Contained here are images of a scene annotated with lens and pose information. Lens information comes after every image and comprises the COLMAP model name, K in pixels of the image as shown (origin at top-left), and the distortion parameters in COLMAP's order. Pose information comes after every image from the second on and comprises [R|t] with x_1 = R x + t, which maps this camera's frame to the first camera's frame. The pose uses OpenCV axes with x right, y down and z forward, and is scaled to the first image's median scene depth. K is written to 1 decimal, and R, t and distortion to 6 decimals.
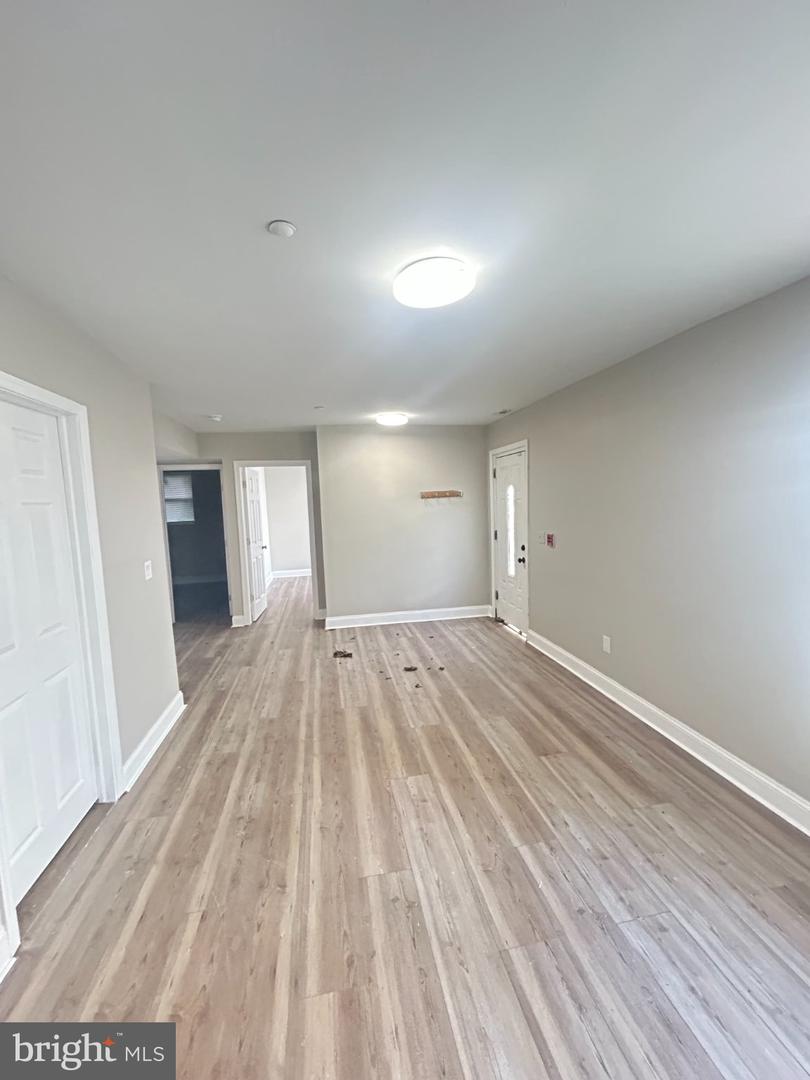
lens RADIAL K [[435.9, 0, 405.0], [0, 435.9, 540.0], [0, 0, 1]] dist [0.000310, -0.000137]
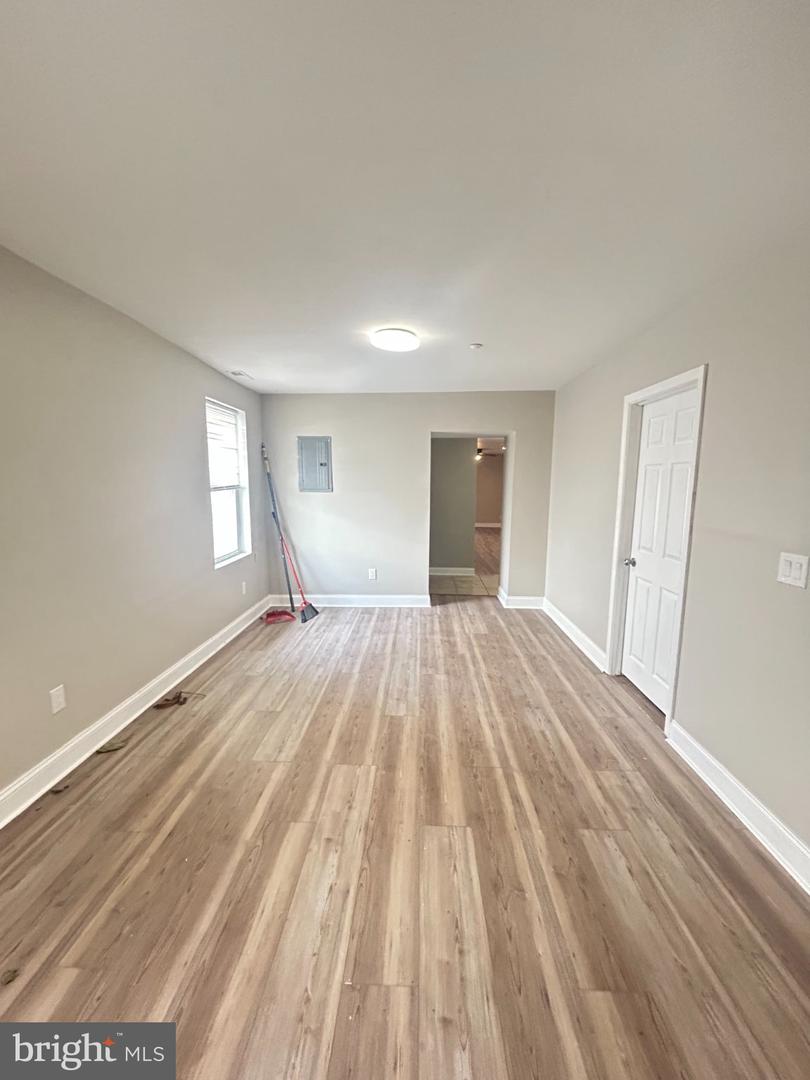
lens RADIAL K [[435.1, 0, 404.8], [0, 435.1, 542.3], [0, 0, 1]] dist [-0.002218, -0.000172]
pose [[-0.973582, -0.003418, 0.228313, -0.242522], [0.048702, 0.973772, 0.222253, -0.137826], [-0.223085, 0.227501, -0.947880, 1.883402]]
